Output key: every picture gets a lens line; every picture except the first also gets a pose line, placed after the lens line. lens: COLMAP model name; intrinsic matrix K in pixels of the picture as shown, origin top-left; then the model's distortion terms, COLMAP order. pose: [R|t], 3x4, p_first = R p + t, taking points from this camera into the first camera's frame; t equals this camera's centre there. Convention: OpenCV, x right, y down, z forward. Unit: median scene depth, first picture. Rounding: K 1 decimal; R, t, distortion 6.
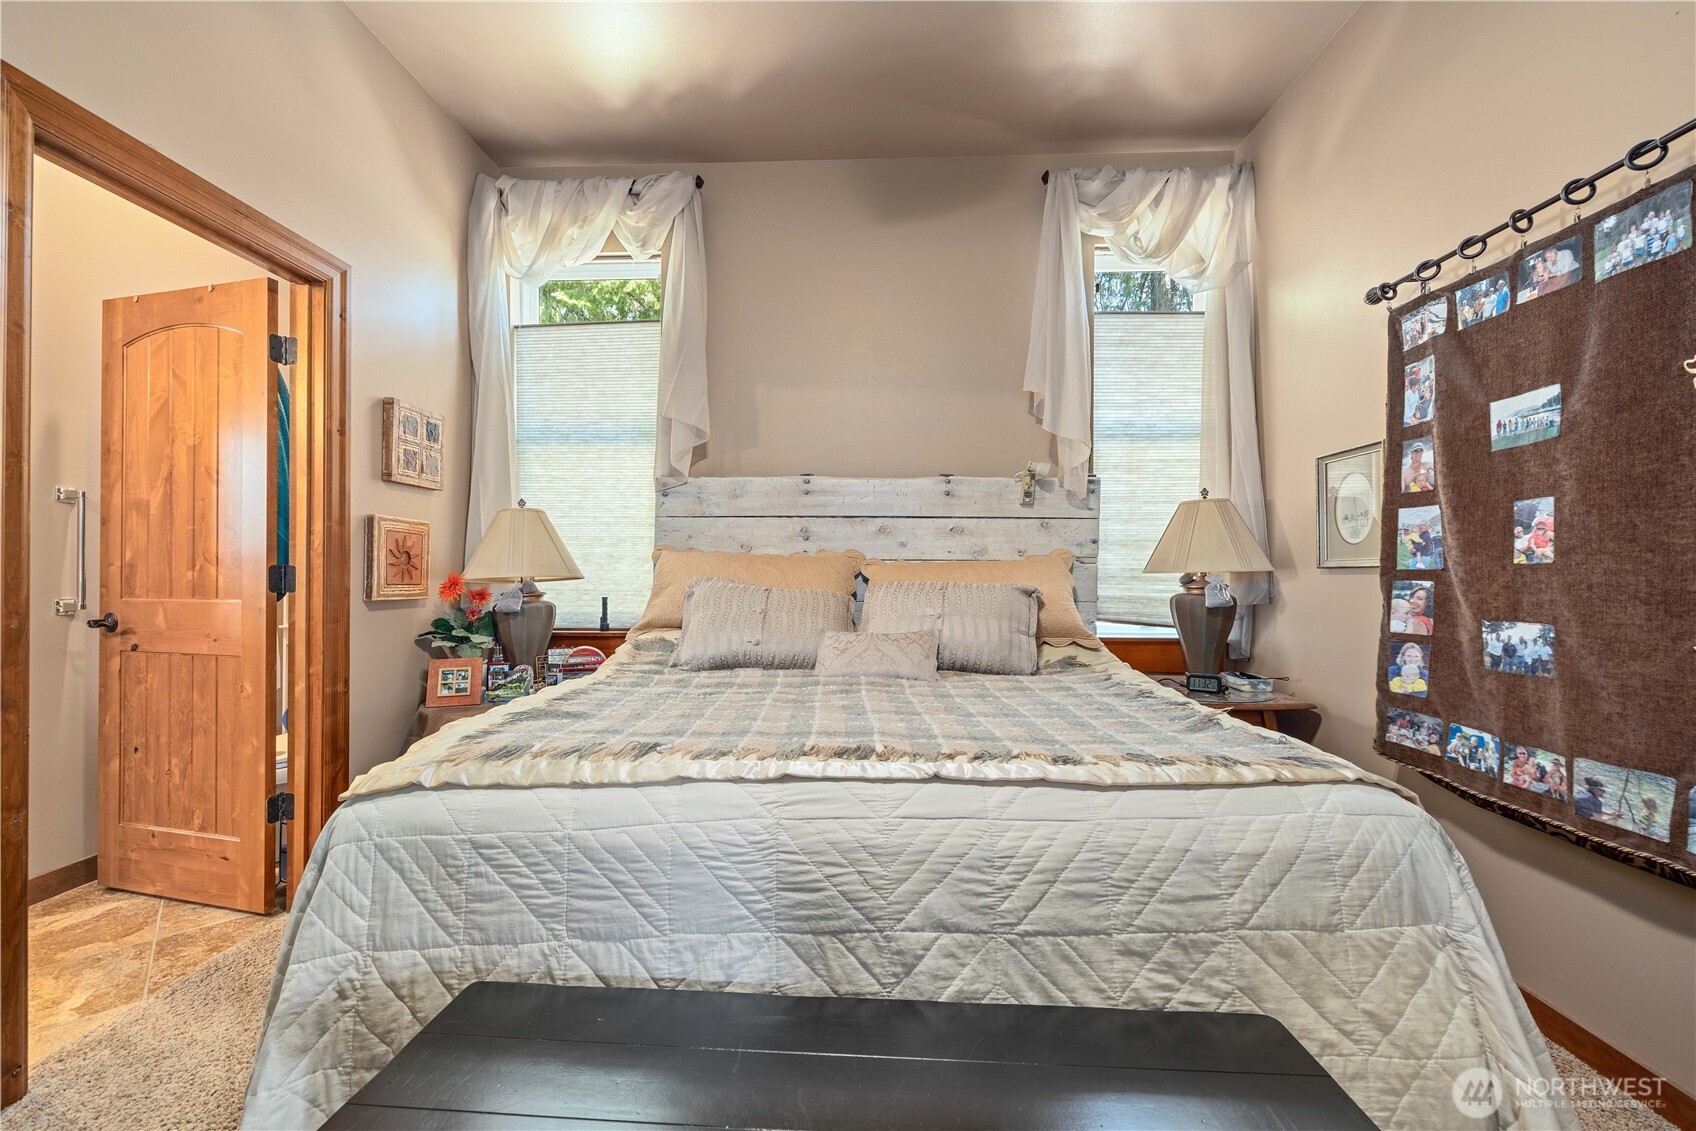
lens RADIAL K [[685.7, 0, 847.6], [0, 685.7, 573.1], [0, 0, 1]] dist [-0.002778, -0.000009]
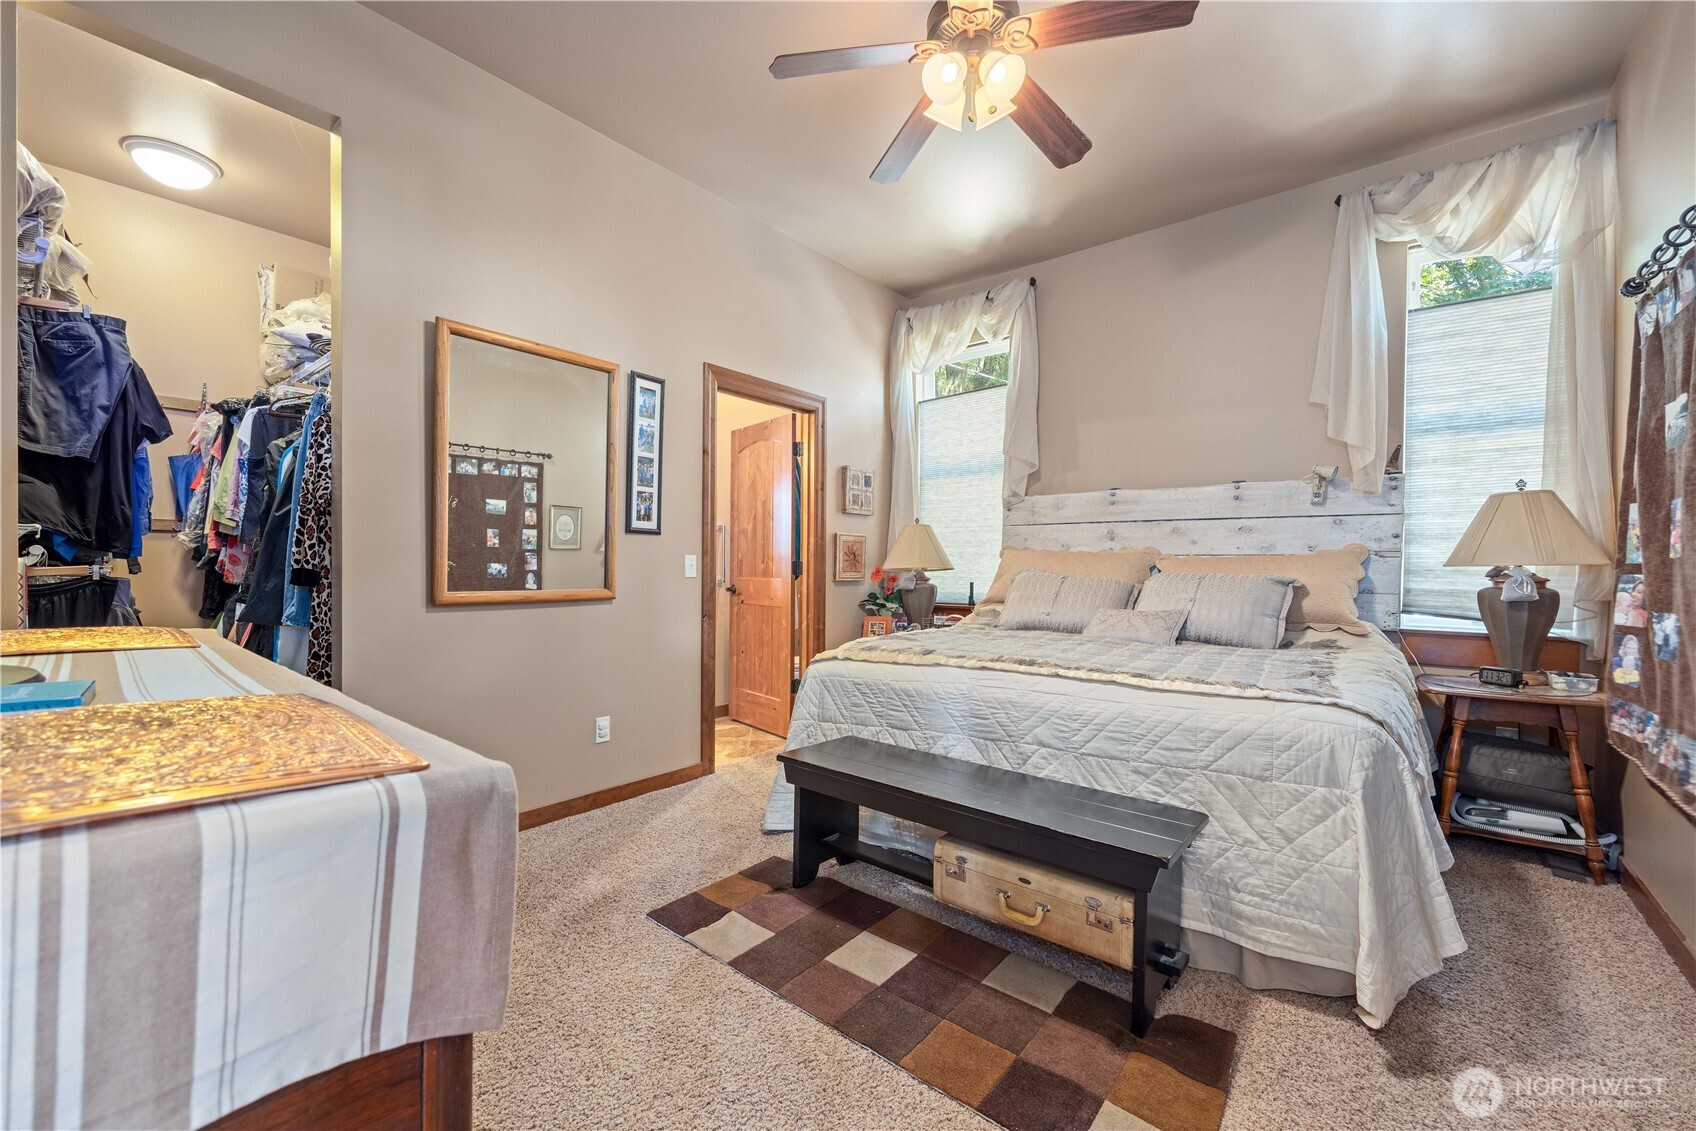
lens RADIAL K [[675.7, 0, 838.7], [0, 675.7, 563.8], [0, 0, 1]] dist [-0.001326, -0.000498]
pose [[0.796914, 0.000718, -0.604093, 0.352382], [-0.002775, 0.999993, -0.002473, 0.000917], [0.604087, 0.003647, 0.796910, -0.378216]]
